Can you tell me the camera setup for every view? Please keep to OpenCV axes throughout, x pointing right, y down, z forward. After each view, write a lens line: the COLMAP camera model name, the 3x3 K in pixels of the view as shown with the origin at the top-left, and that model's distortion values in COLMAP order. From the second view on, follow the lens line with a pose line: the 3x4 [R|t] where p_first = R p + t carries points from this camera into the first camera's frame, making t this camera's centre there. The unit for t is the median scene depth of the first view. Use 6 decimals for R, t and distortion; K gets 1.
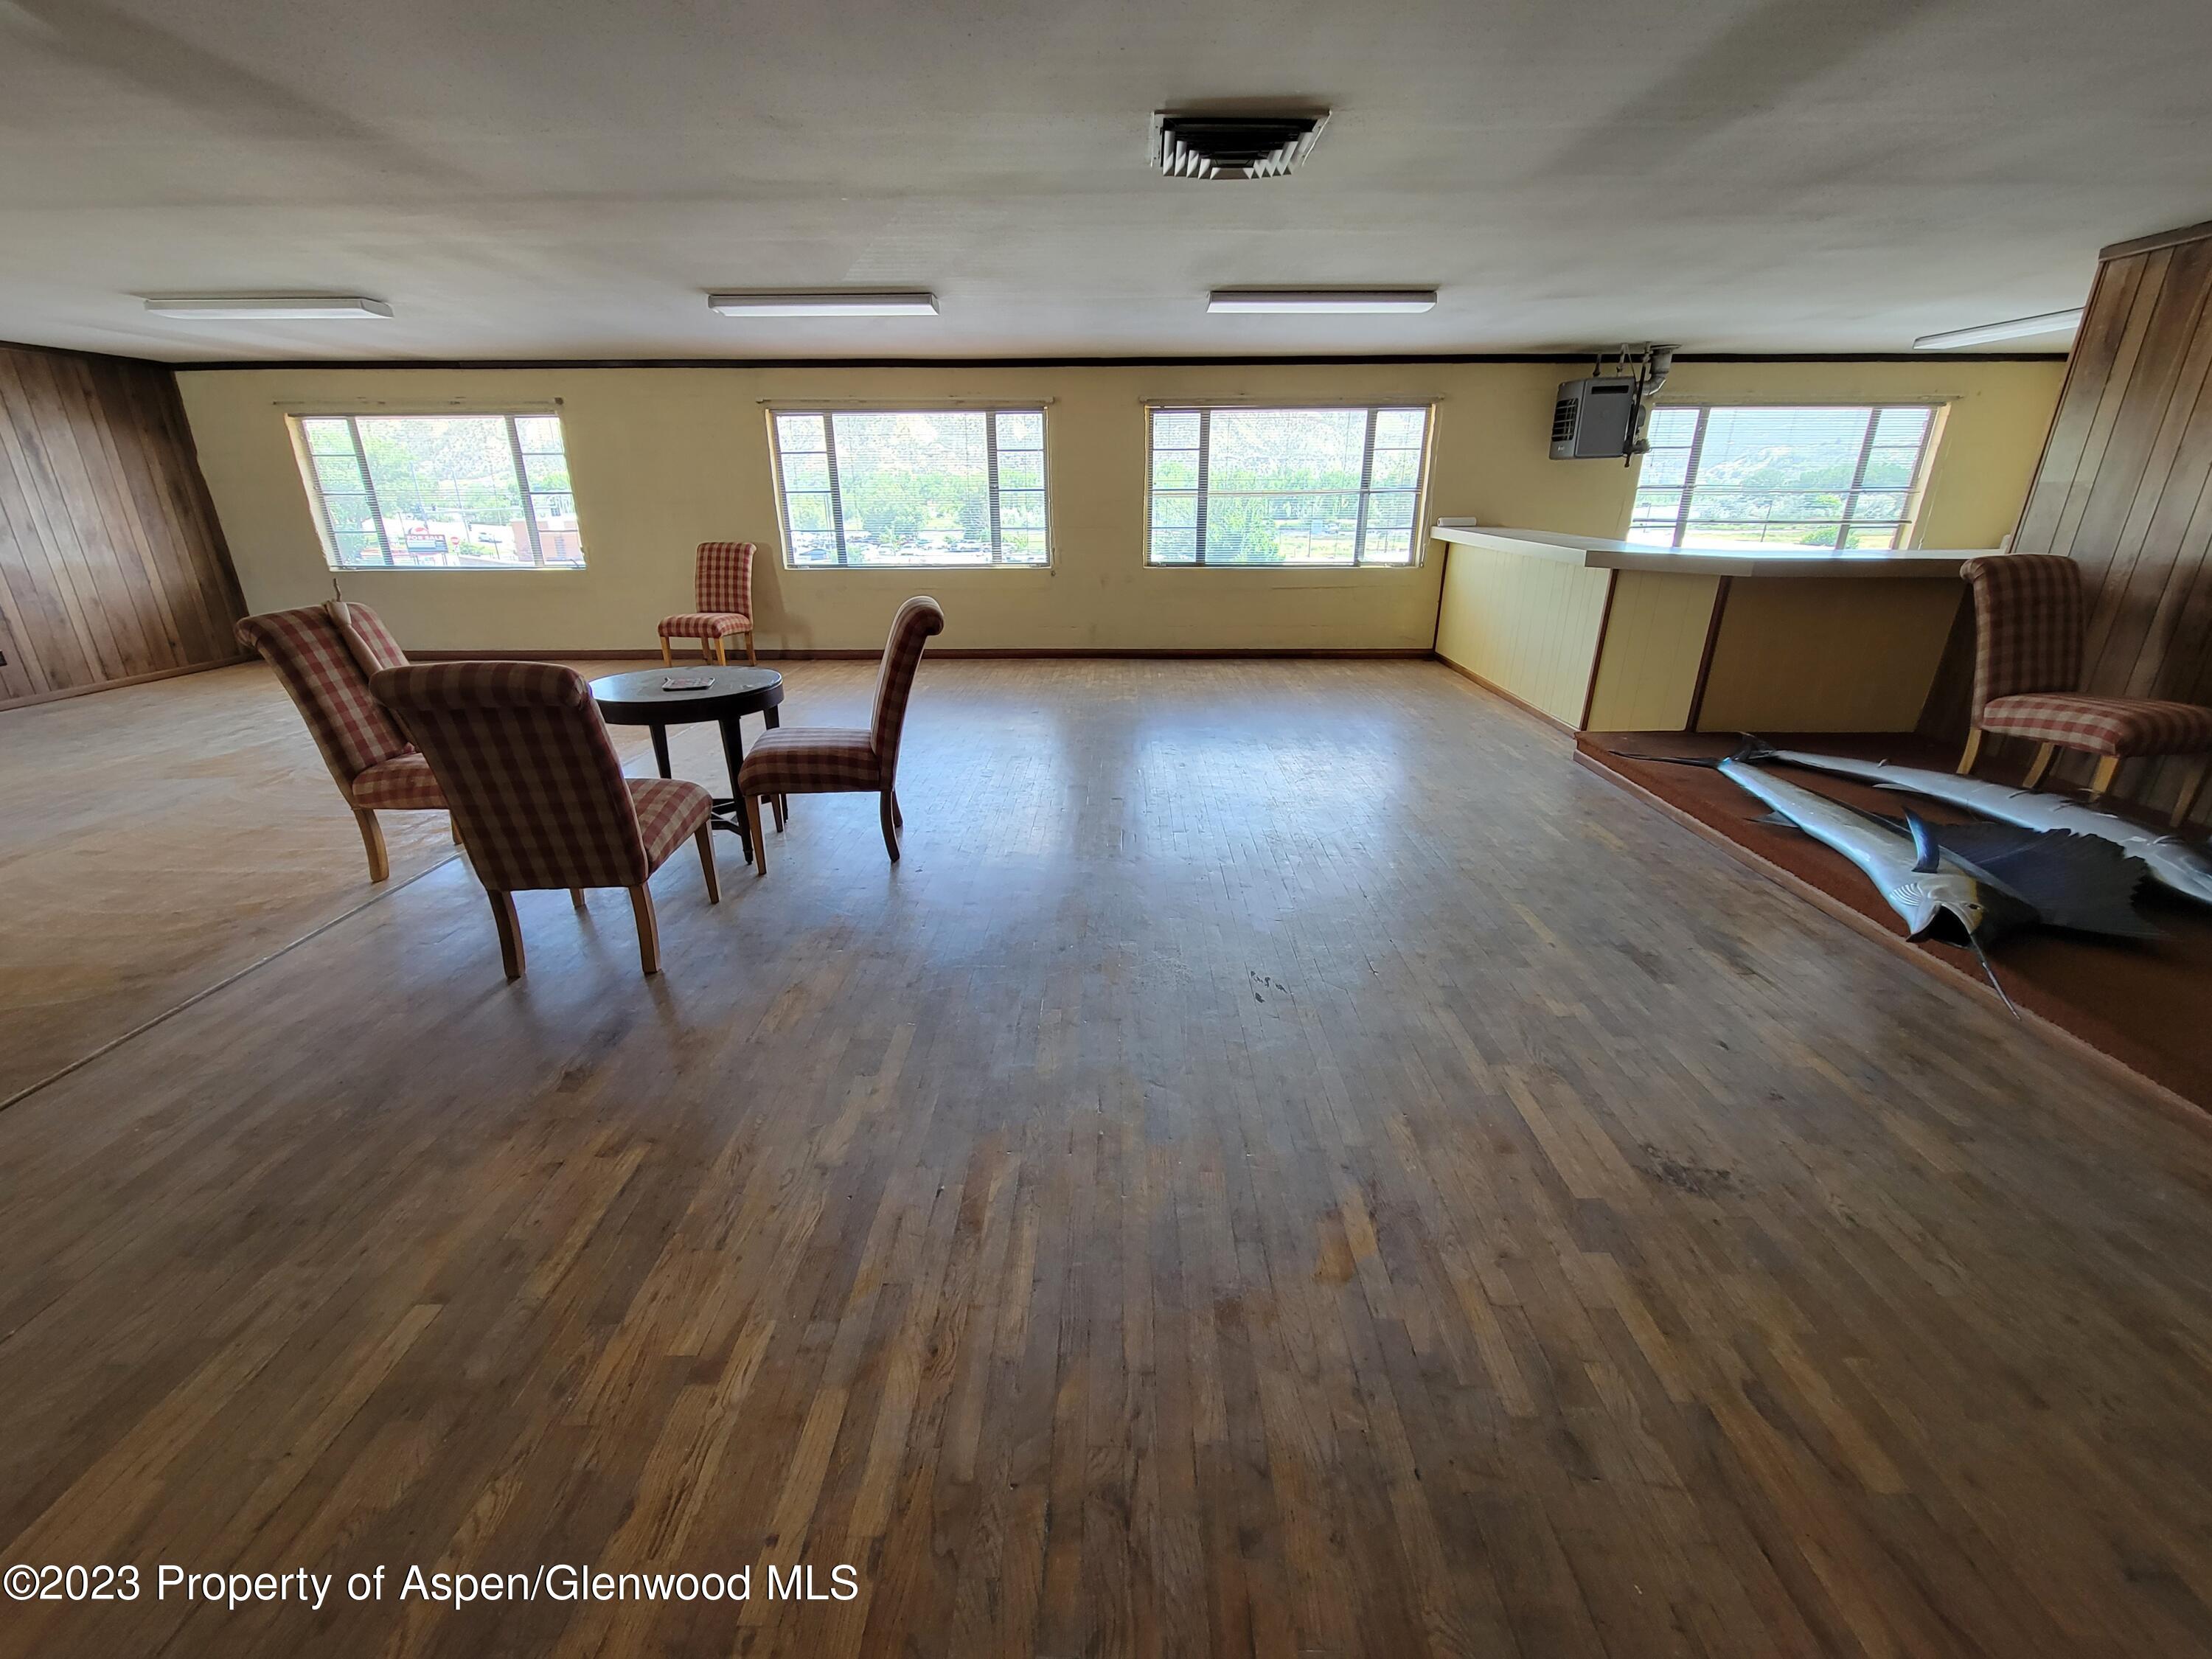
lens RADIAL K [[901.5, 0, 1106.0], [0, 901.5, 829.5], [0, 0, 1]] dist [-0.001351, -0.000130]
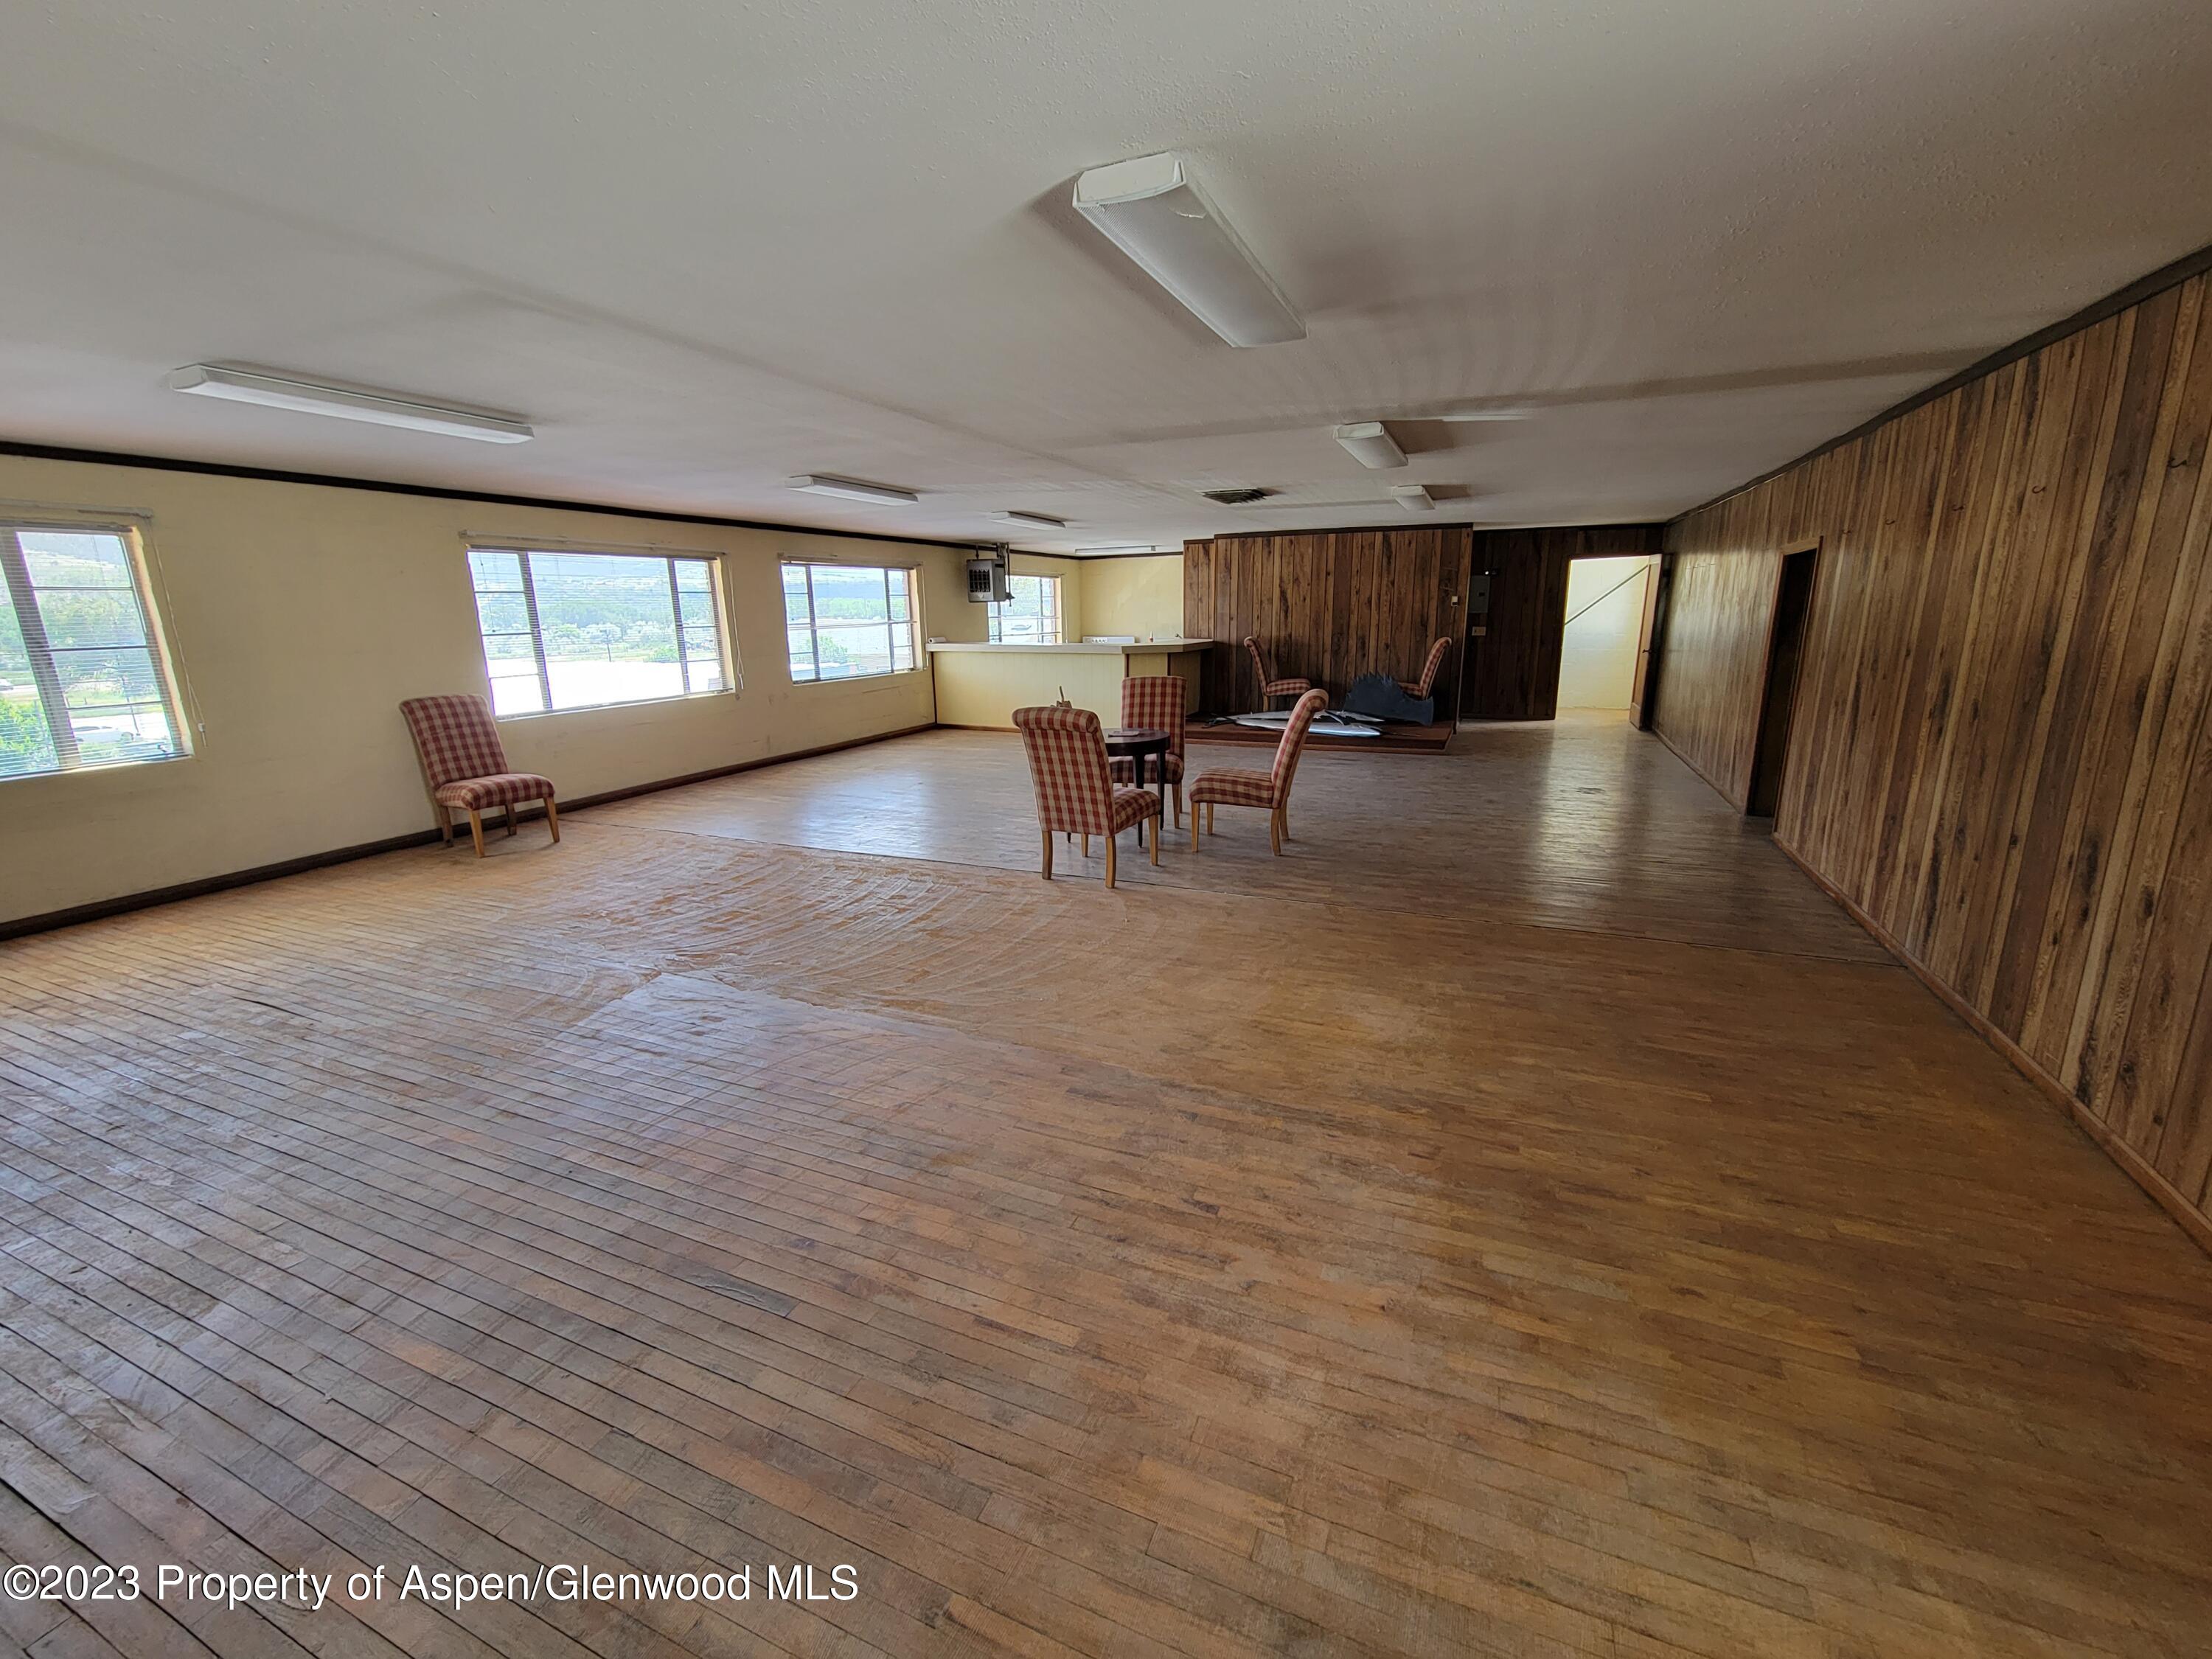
lens RADIAL K [[901.5, 0, 1106.0], [0, 901.5, 829.5], [0, 0, 1]] dist [-0.001351, -0.000130]
pose [[0.371244, -0.224318, 0.901032, -0.980980], [0.347115, 0.933552, 0.089396, -0.073793], [-0.861214, 0.279574, 0.424440, 0.180800]]
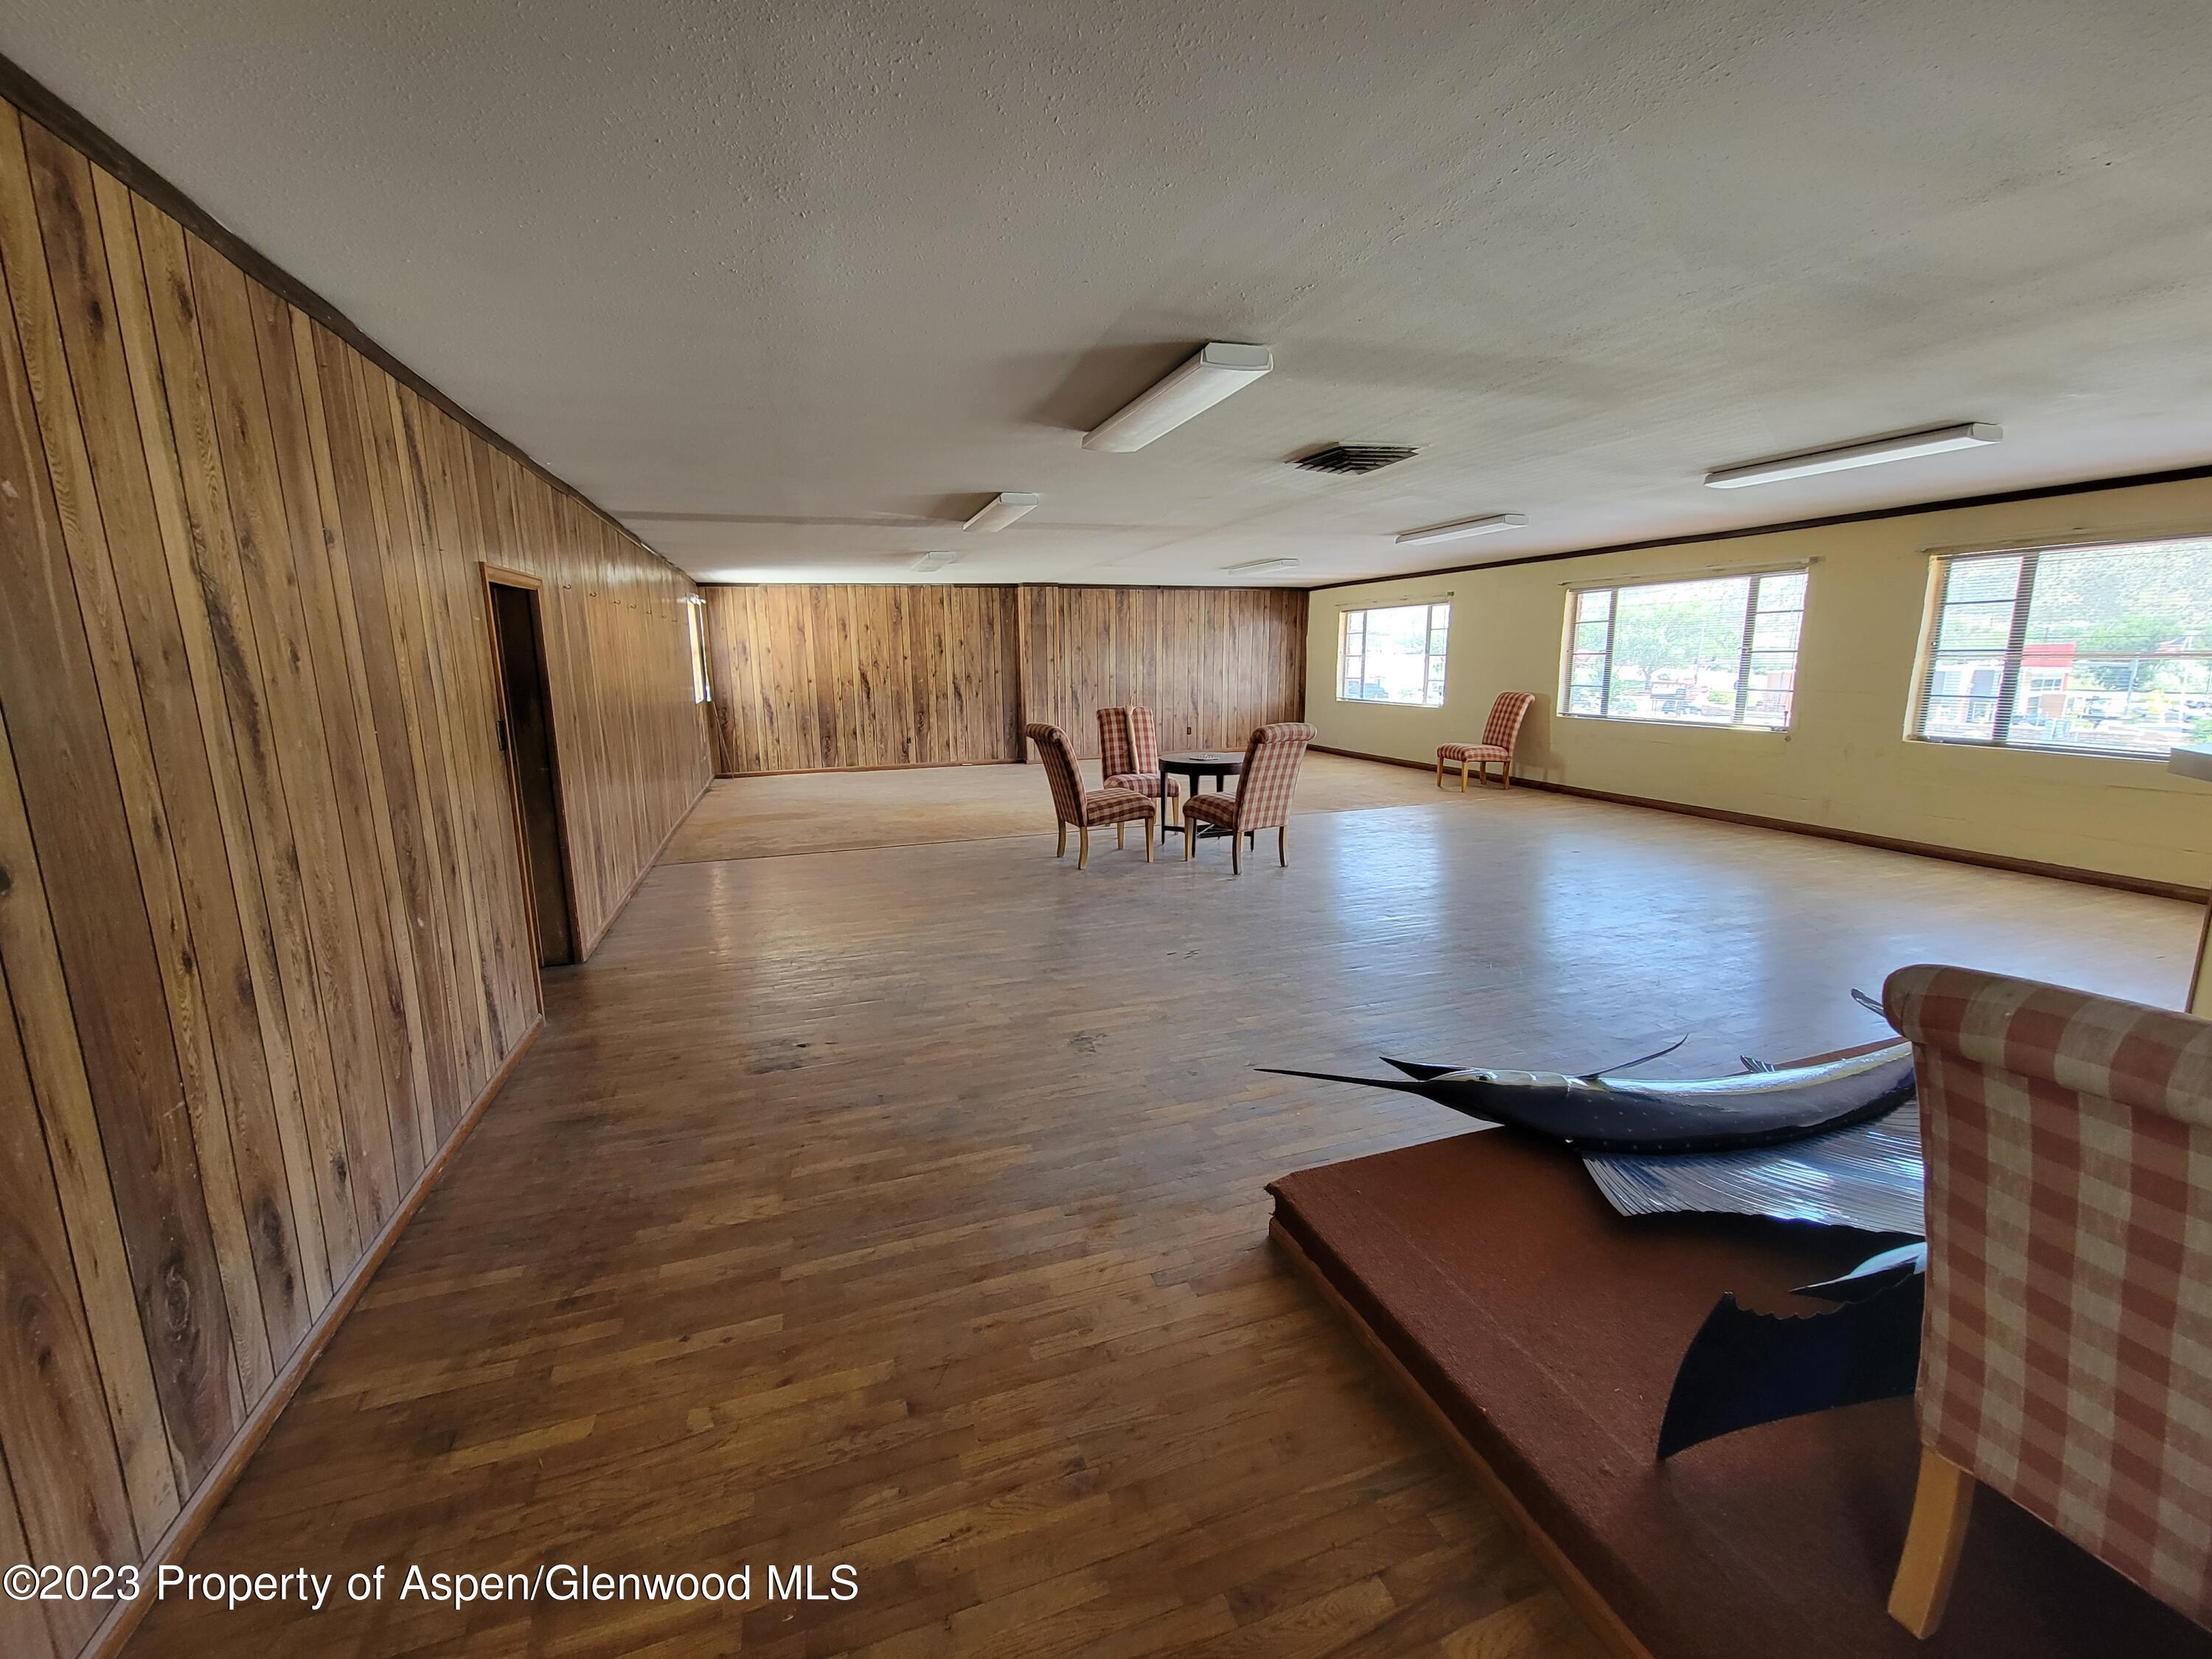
lens RADIAL K [[901.5, 0, 1106.0], [0, 901.5, 829.5], [0, 0, 1]] dist [-0.001351, -0.000130]
pose [[0.349078, 0.176995, -0.920227, 0.582070], [-0.318509, 0.945947, 0.061119, -0.033834], [0.881304, 0.271765, 0.386584, 0.065449]]
